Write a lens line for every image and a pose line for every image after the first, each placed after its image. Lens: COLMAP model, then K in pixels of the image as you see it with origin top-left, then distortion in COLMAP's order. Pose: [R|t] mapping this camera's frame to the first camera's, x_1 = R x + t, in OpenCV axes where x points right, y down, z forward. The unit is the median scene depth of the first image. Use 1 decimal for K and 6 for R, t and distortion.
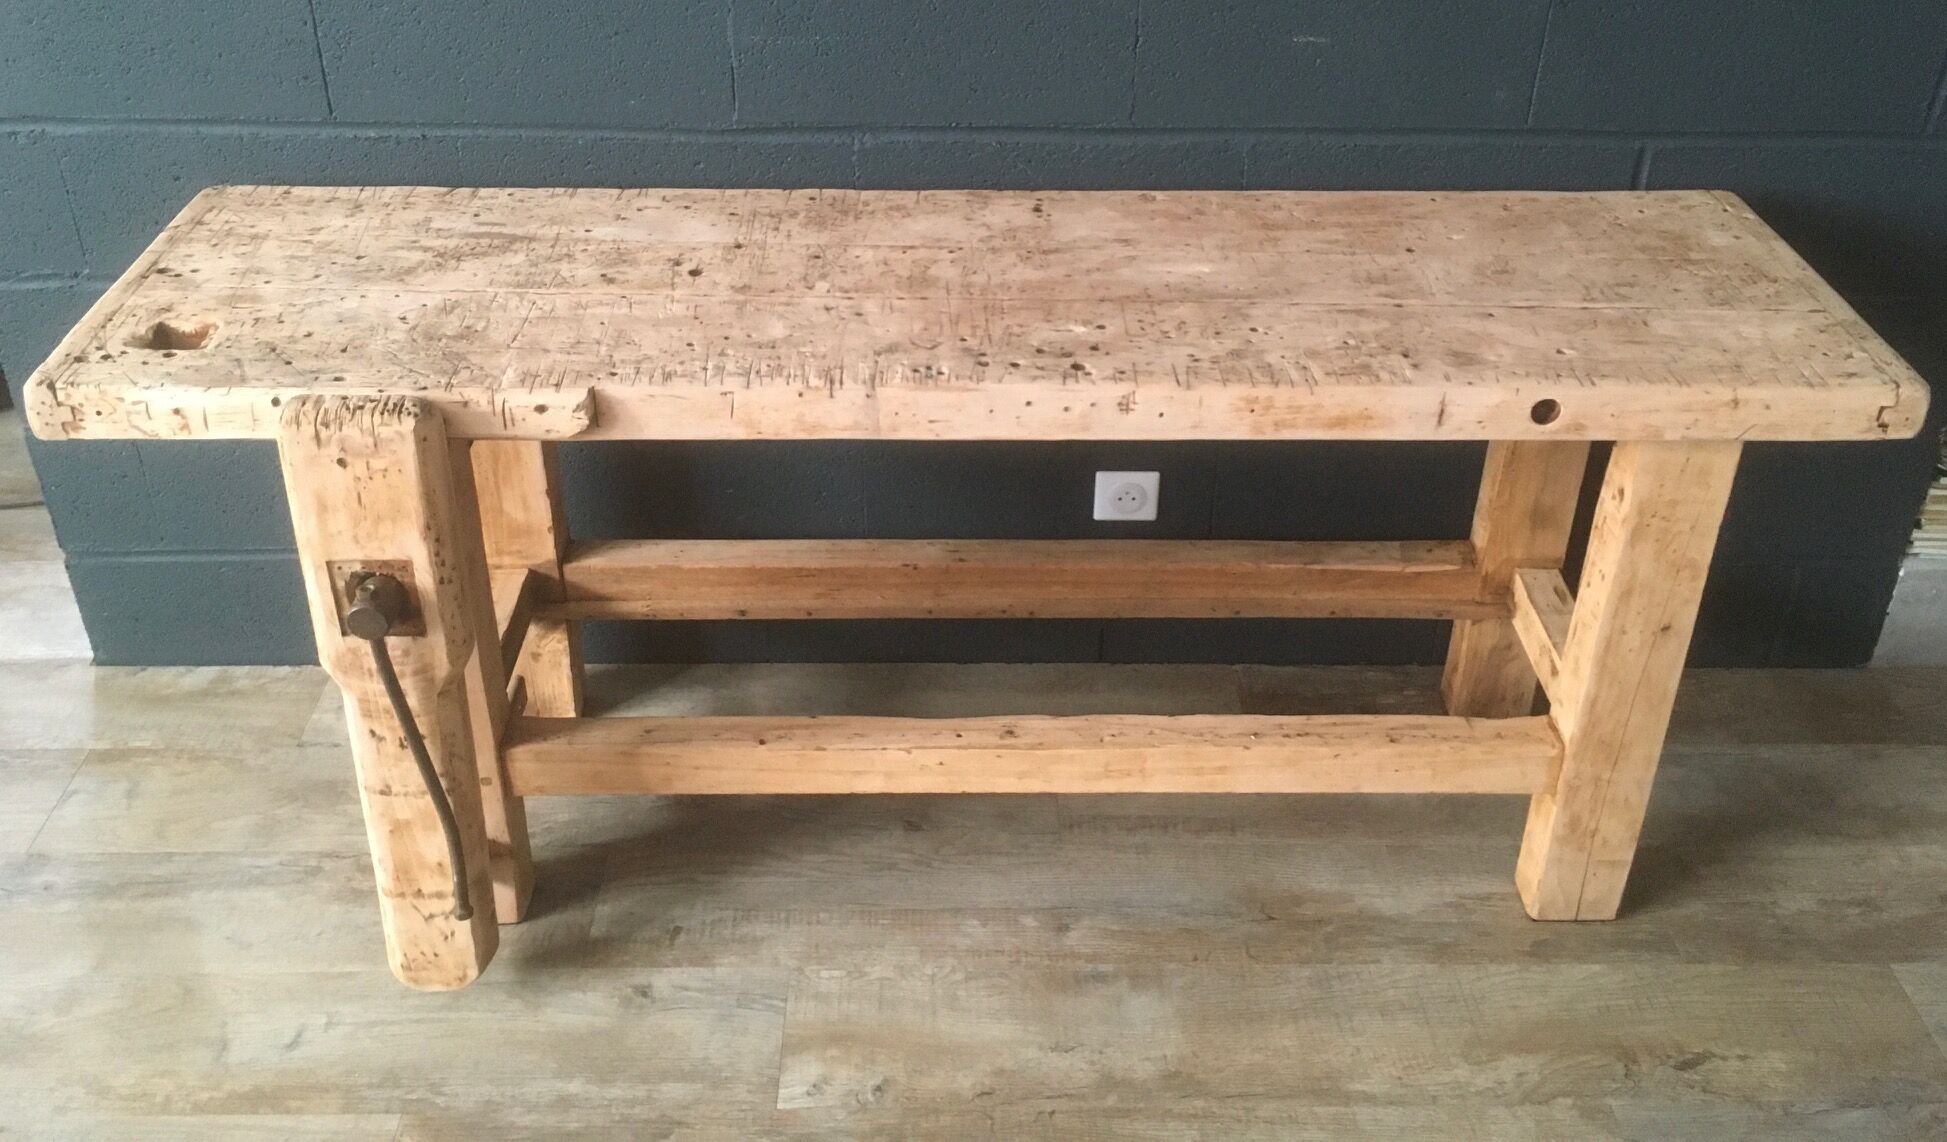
lens RADIAL K [[1759.3, 0, 968.7], [0, 1759.3, 381.8], [0, 0, 1]] dist [0.053733, -0.033365]
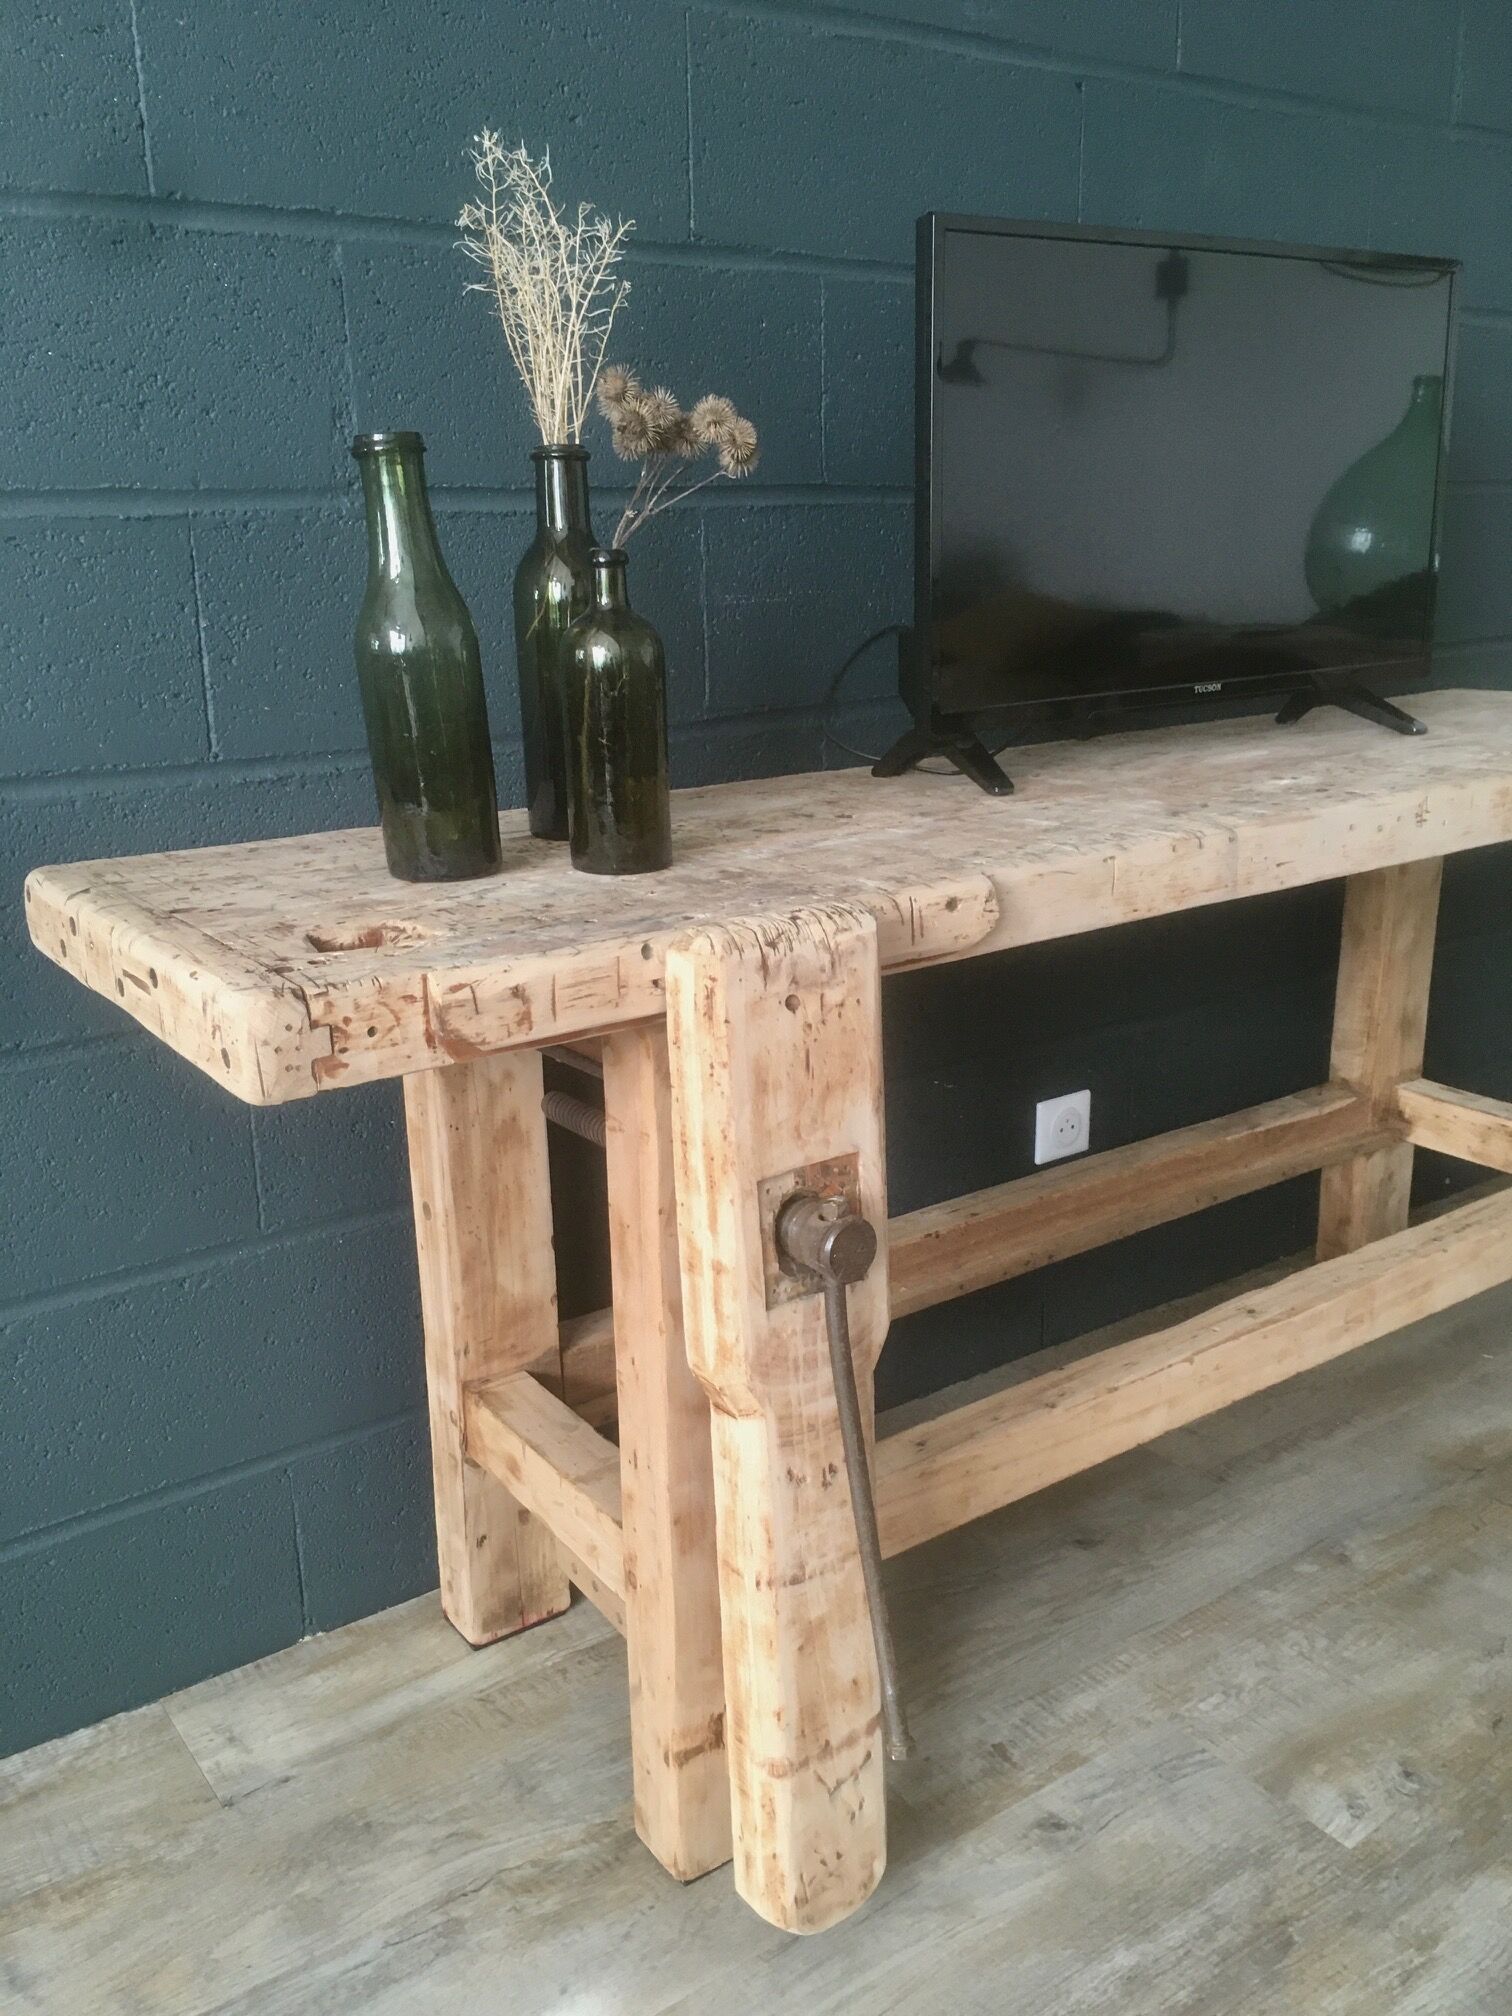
lens RADIAL K [[1754.9, 0, 756.8], [0, 1754.9, 1005.6], [0, 0, 1]] dist [0.066878, -0.089155]
pose [[0.819969, -0.179856, 0.543417, -0.654466], [0.306268, 0.939884, -0.151057, 0.128622], [-0.483581, 0.290293, 0.825760, 0.418040]]
